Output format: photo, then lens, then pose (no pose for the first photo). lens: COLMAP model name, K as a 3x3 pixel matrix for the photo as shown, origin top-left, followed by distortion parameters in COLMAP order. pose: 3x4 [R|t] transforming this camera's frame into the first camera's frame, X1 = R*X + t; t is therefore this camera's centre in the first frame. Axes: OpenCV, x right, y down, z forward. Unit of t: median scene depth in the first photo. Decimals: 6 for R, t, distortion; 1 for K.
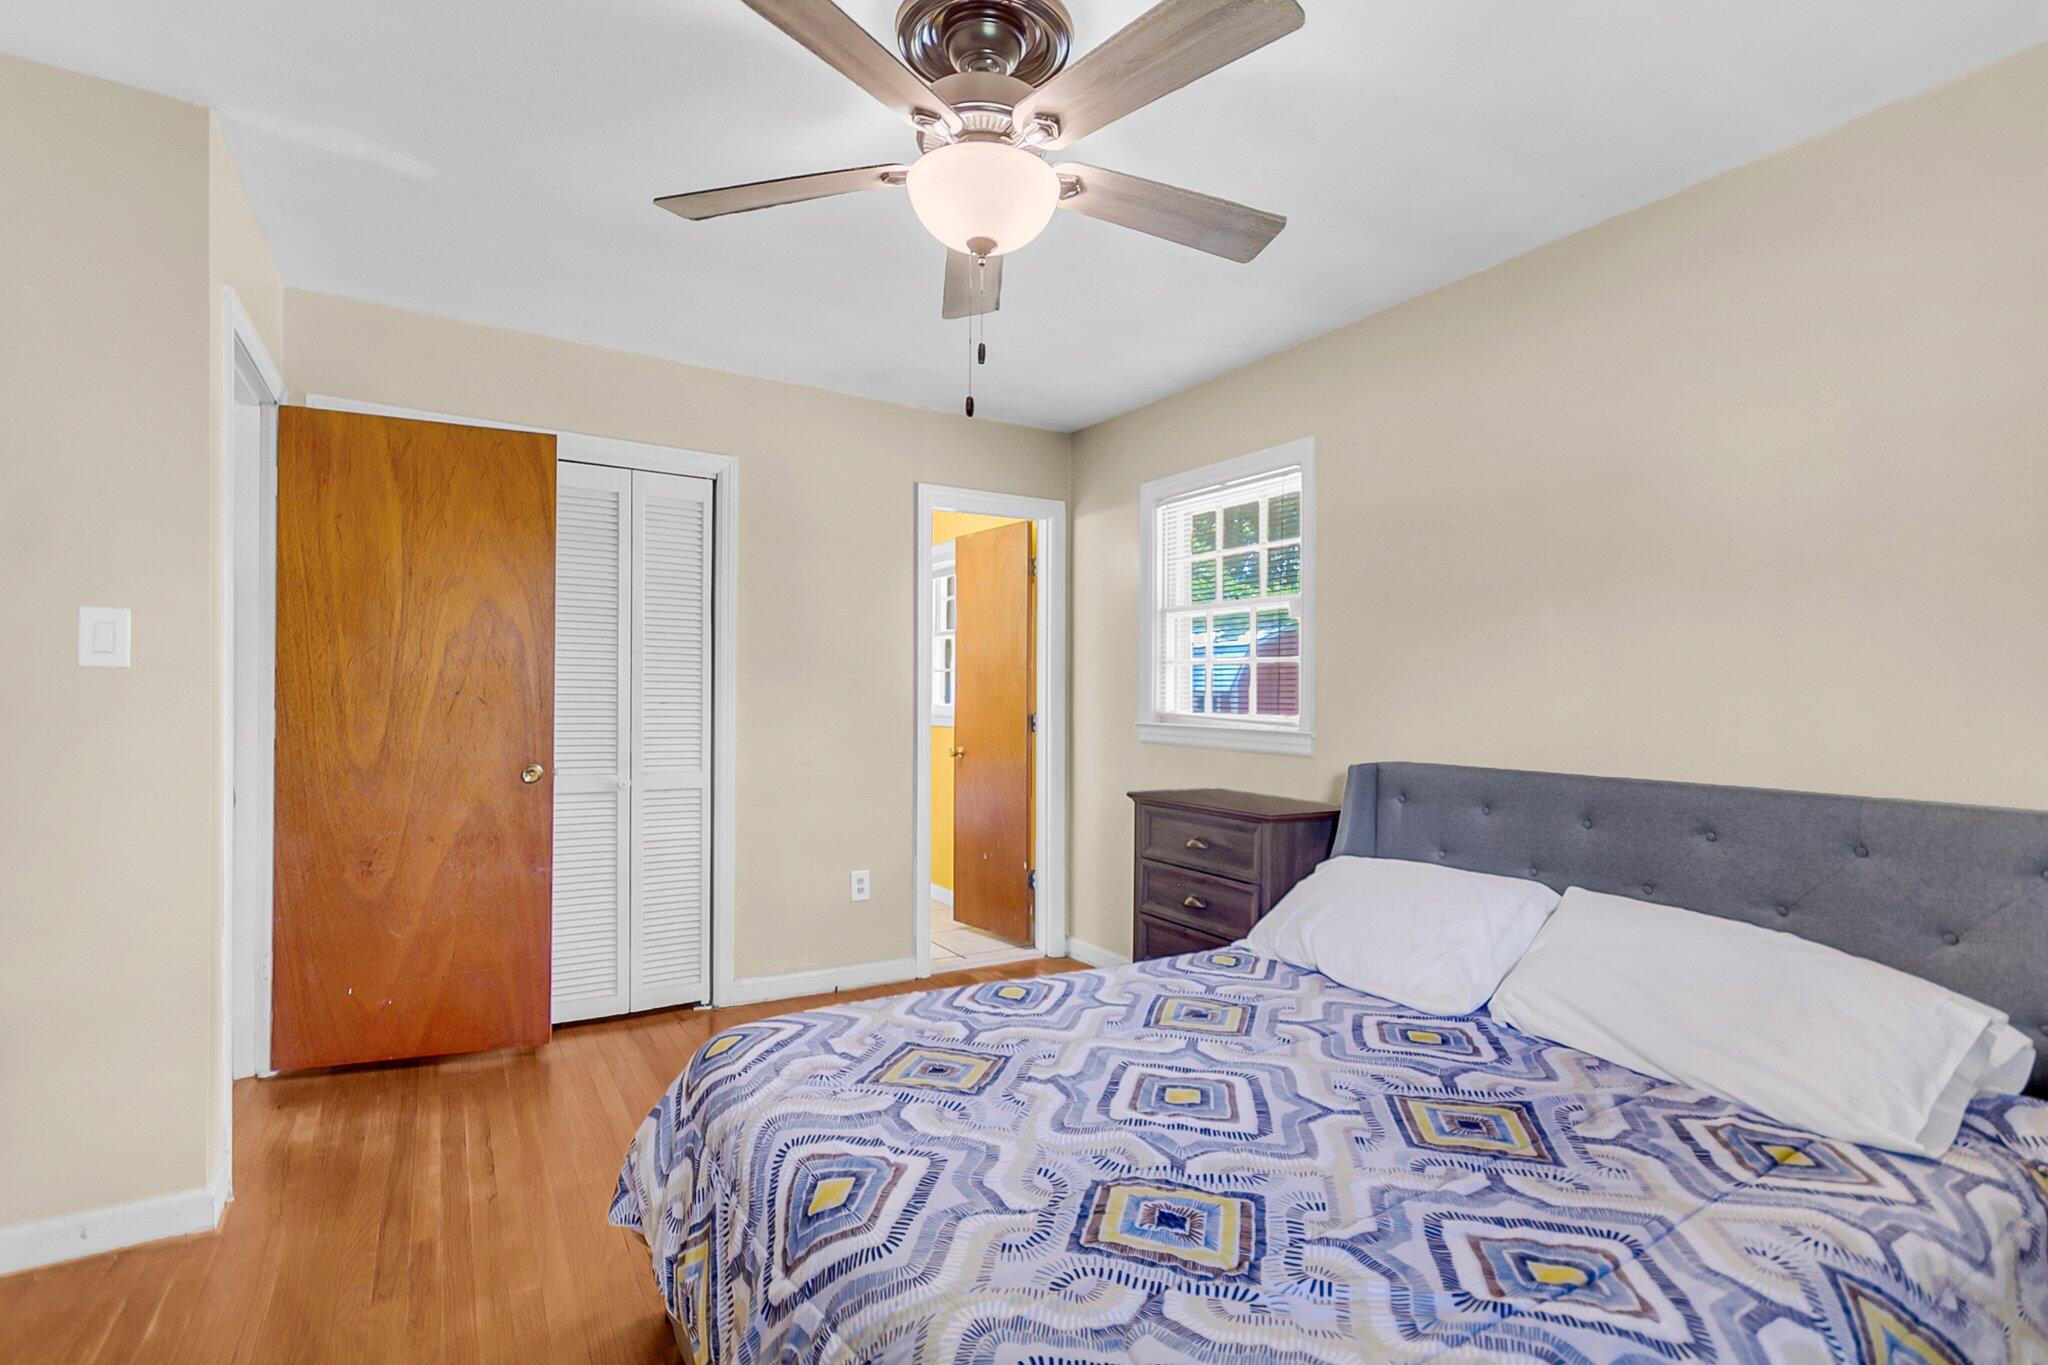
lens RADIAL K [[986.5, 0, 1026.2], [0, 986.5, 701.0], [0, 0, 1]] dist [-0.000632, 0.000077]
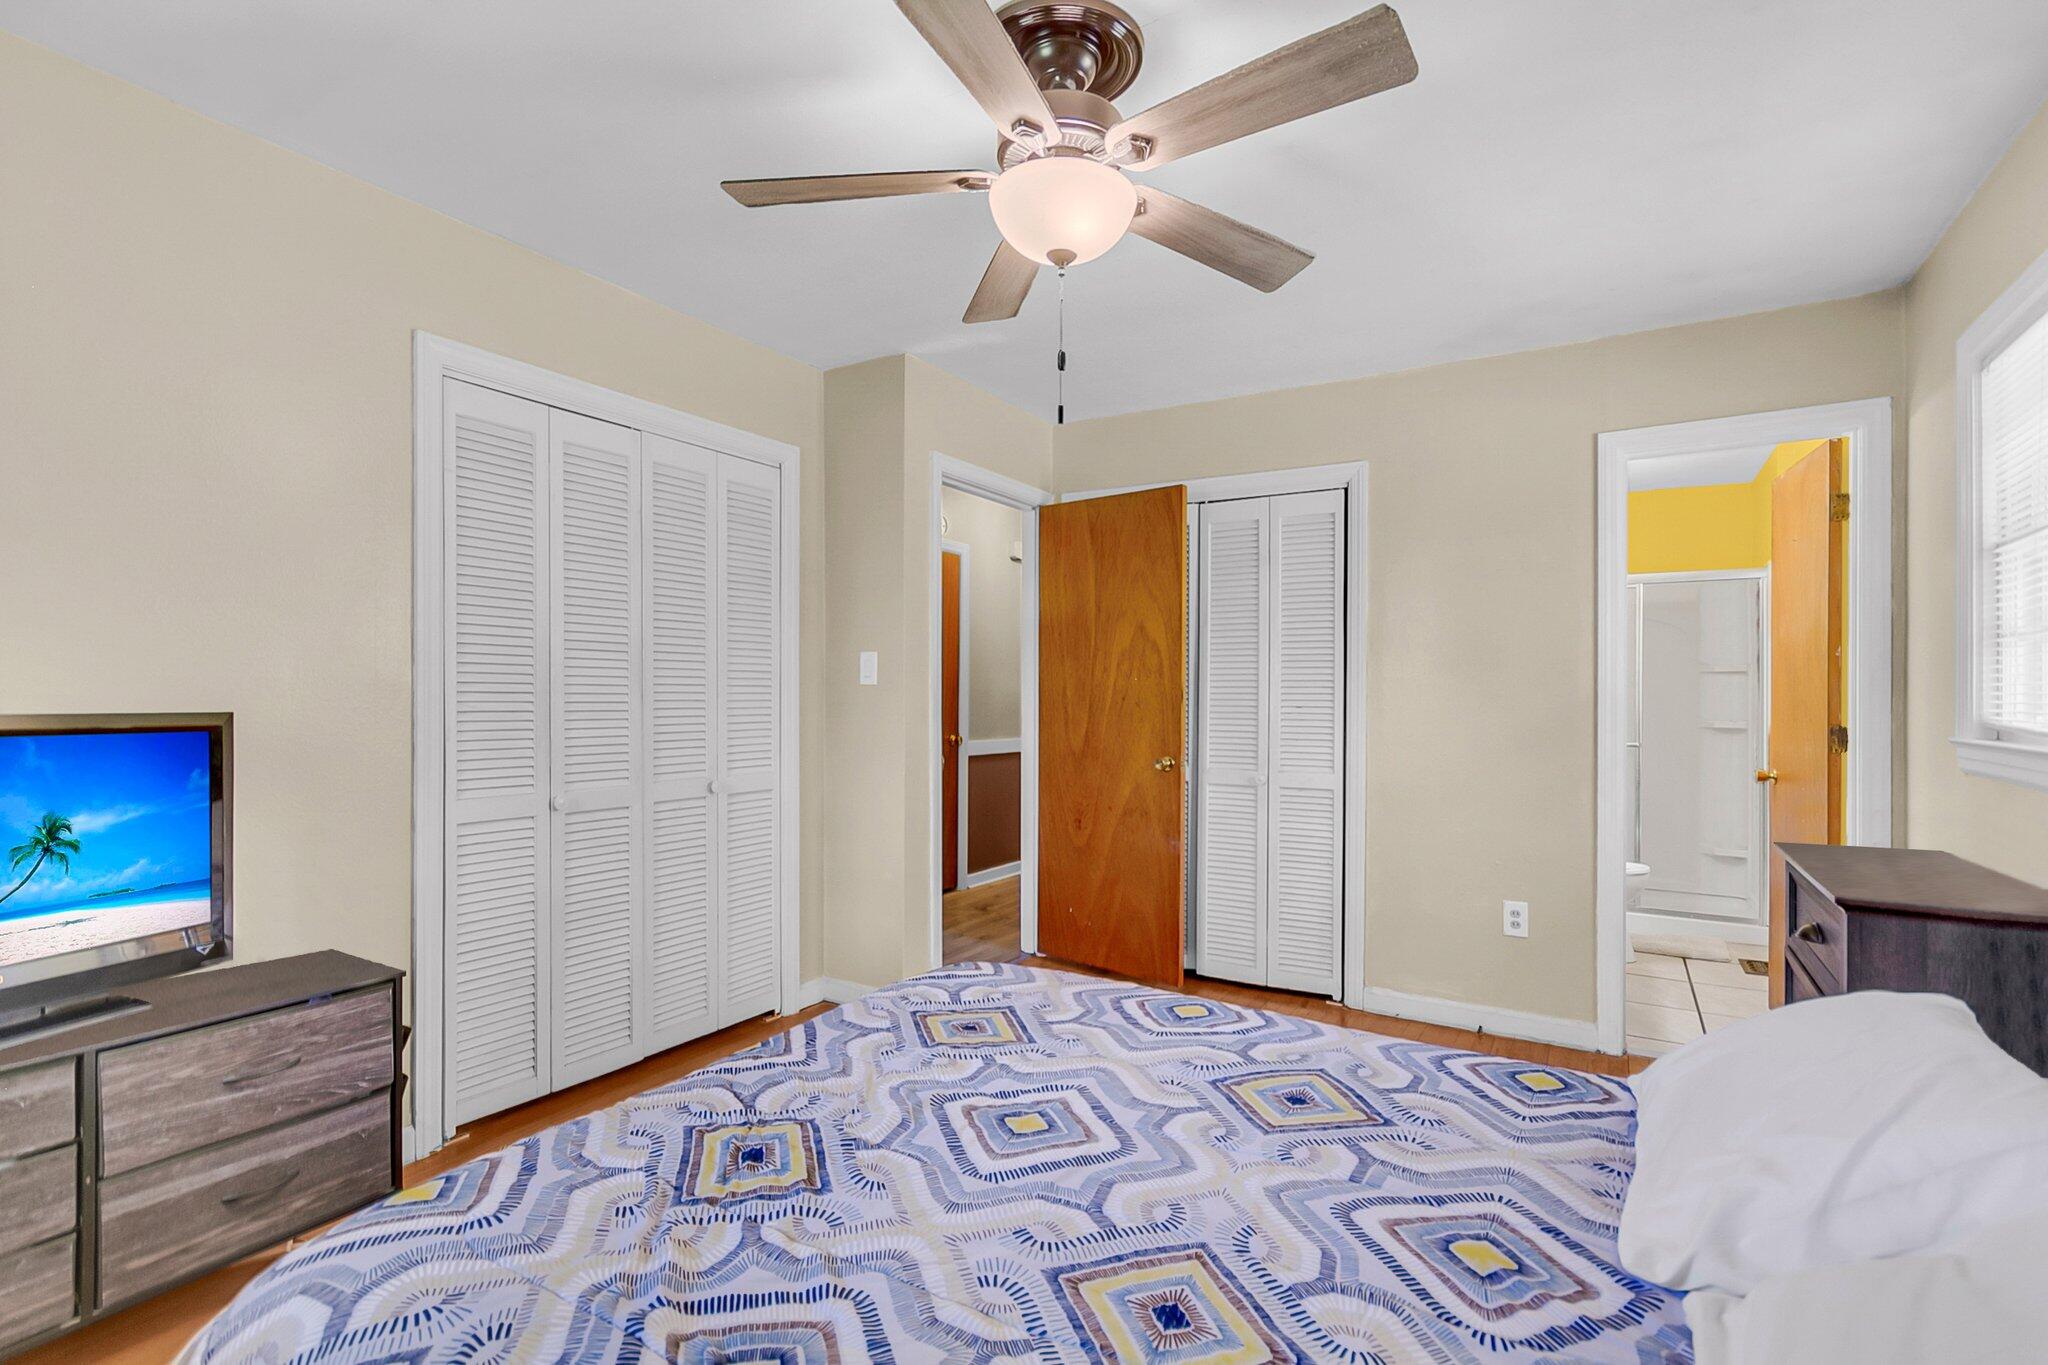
lens RADIAL K [[956.6, 0, 1025.8], [0, 956.6, 707.9], [0, 0, 1]] dist [0.000555, 0.000722]
pose [[0.458854, 0.000147, -0.888511, 0.491145], [-0.003875, 0.999991, -0.001835, 0.006958], [0.888503, 0.004285, 0.458851, 0.302642]]
